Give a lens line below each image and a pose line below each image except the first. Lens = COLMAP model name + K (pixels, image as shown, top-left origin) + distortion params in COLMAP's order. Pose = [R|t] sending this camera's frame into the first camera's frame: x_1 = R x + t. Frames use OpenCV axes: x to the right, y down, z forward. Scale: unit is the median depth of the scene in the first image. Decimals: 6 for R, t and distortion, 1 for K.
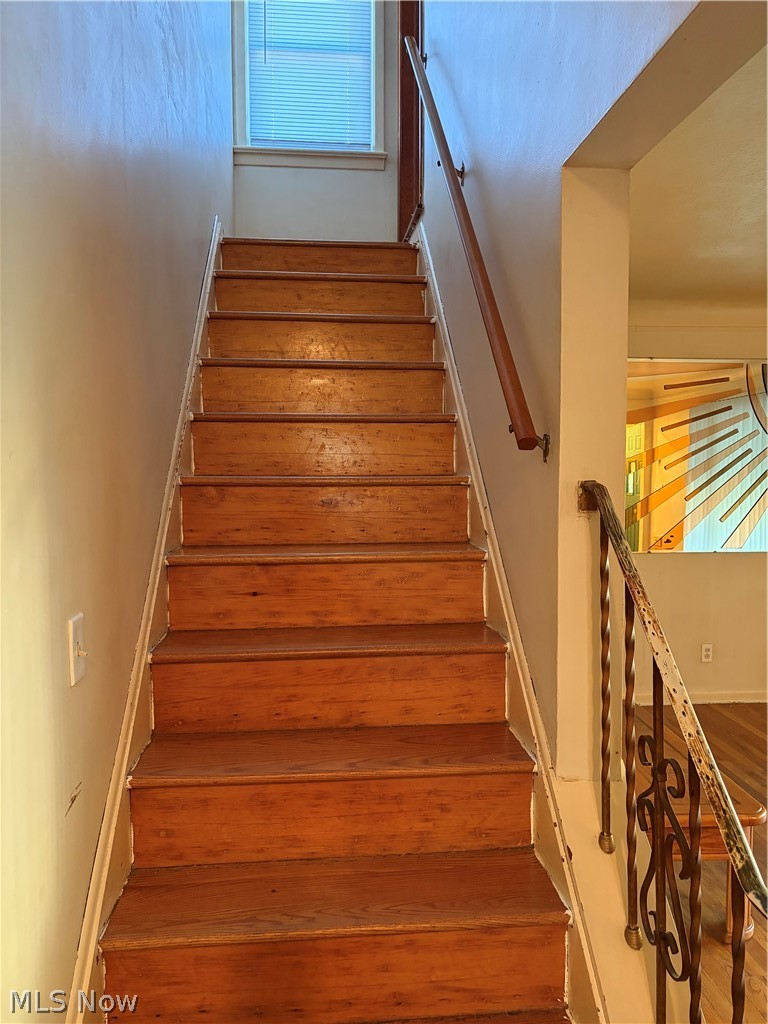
lens RADIAL K [[772.7, 0, 385.4], [0, 772.7, 520.7], [0, 0, 1]] dist [0.058287, -0.061531]
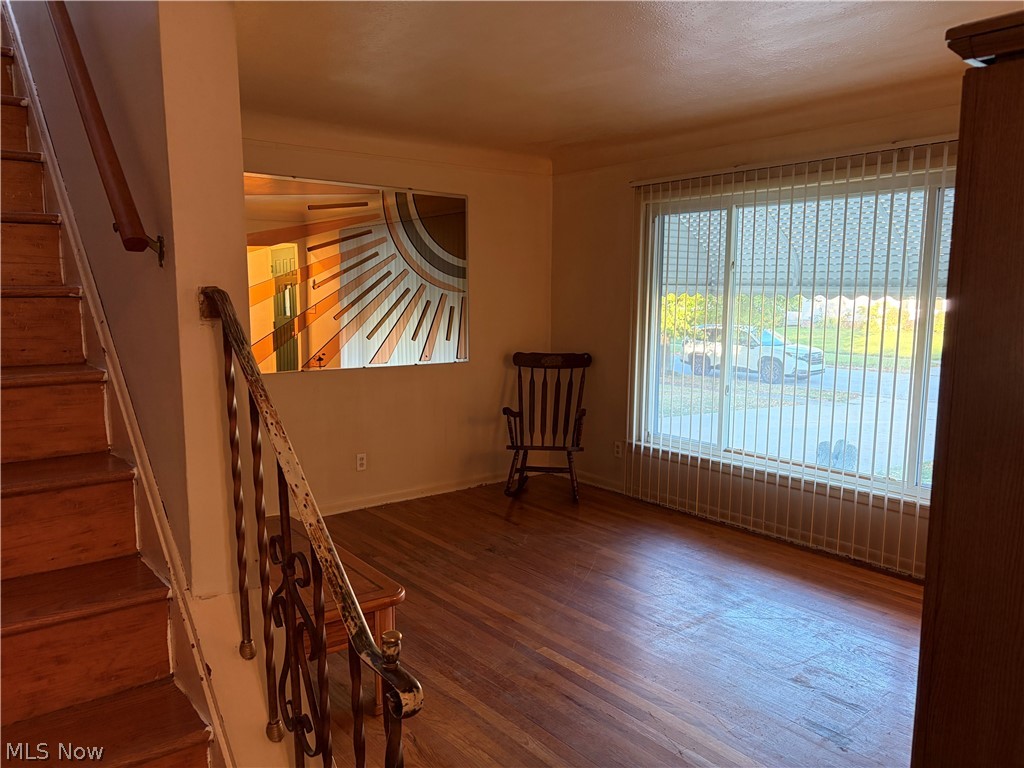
lens RADIAL K [[772.7, 0, 516.5], [0, 772.7, 392.9], [0, 0, 1]] dist [0.058287, -0.061531]
pose [[0.835501, -0.066431, 0.545458, 0.038189], [0.034166, 0.997025, 0.069093, 0.021244], [-0.548425, -0.039091, 0.835285, -0.010311]]
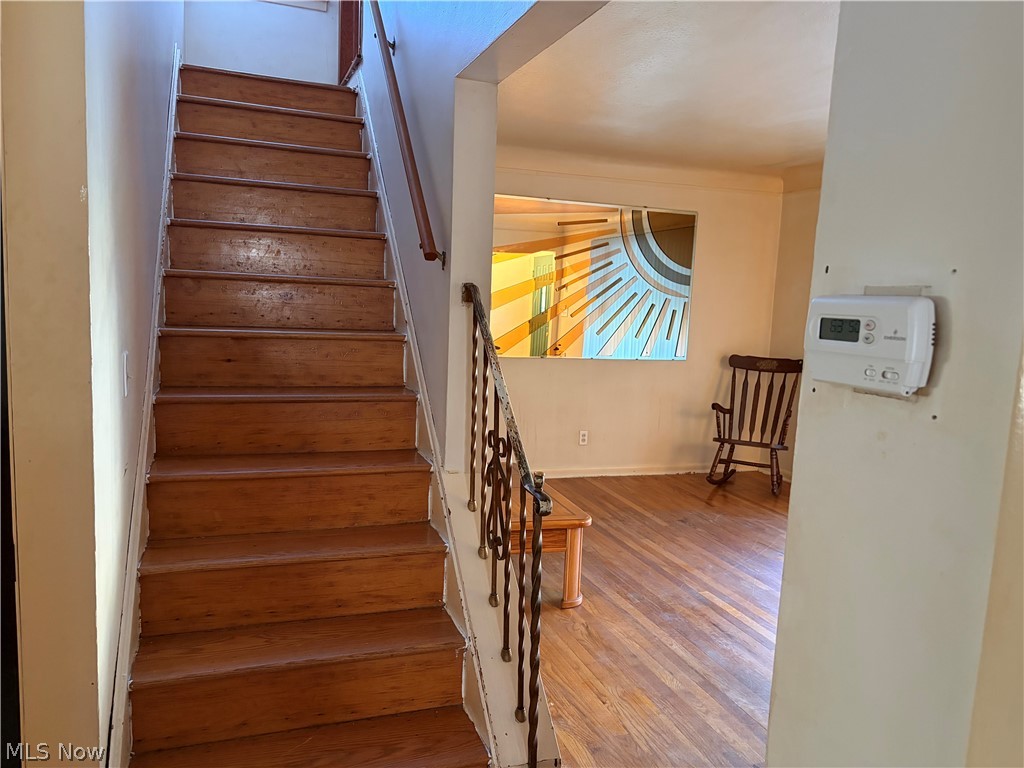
lens RADIAL K [[772.7, 0, 514.6], [0, 772.7, 389.5], [0, 0, 1]] dist [0.058287, -0.061531]
pose [[0.968012, 0.013981, 0.250516, -0.031725], [-0.028856, 0.998025, 0.055806, 0.061598], [-0.249241, -0.061250, 0.966503, -0.458690]]
